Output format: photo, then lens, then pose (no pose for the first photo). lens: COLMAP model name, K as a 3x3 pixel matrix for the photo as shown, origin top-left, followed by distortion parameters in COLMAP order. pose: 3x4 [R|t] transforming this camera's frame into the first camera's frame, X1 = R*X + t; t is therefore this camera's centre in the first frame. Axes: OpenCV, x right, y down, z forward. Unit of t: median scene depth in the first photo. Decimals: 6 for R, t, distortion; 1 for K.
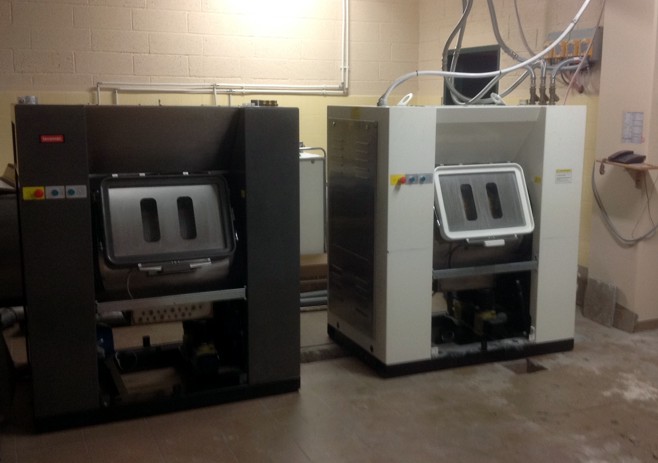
lens RADIAL K [[770.8, 0, 347.7], [0, 770.8, 220.1], [0, 0, 1]] dist [0.147682, -0.018244]
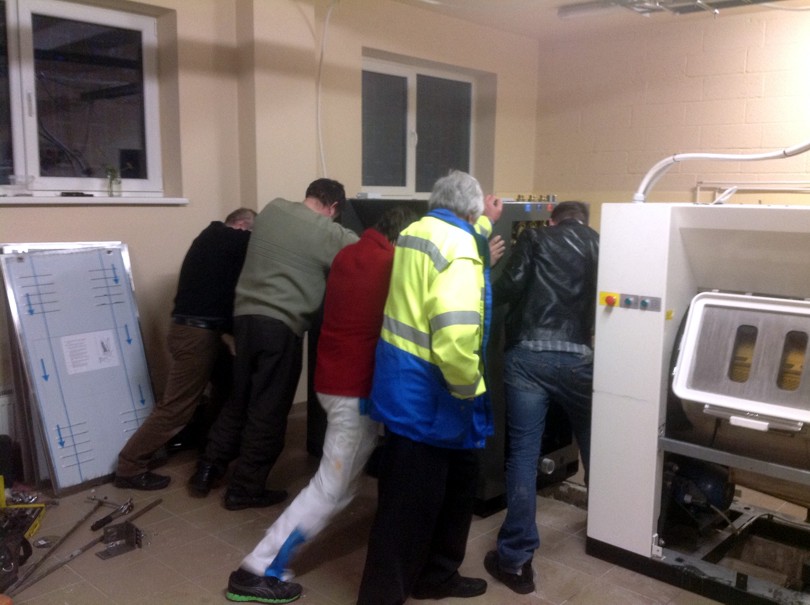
lens RADIAL K [[761.8, 0, 405.0], [0, 761.8, 302.5], [0, 0, 1]] dist [0.210311, -0.530302]
pose [[0.387494, 0.129179, -0.912777, 0.621875], [-0.155738, 0.985075, 0.073297, -0.067059], [0.908622, 0.113752, 0.401829, 0.468979]]
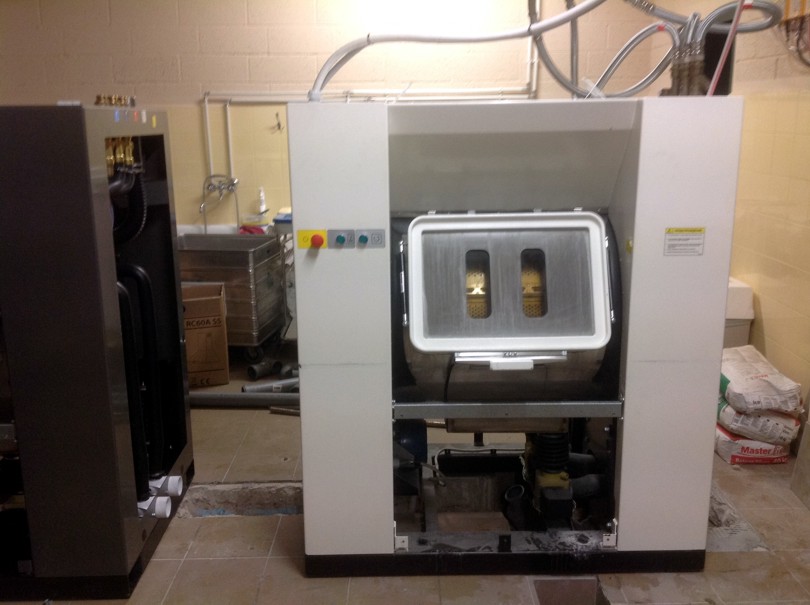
lens RADIAL K [[761.8, 0, 405.0], [0, 761.8, 302.5], [0, 0, 1]] dist [0.210311, -0.530302]
pose [[0.915743, 0.076447, -0.394425, 0.314615], [-0.046458, 0.995293, 0.085045, -0.051748], [0.399070, -0.059555, 0.914984, 0.479794]]
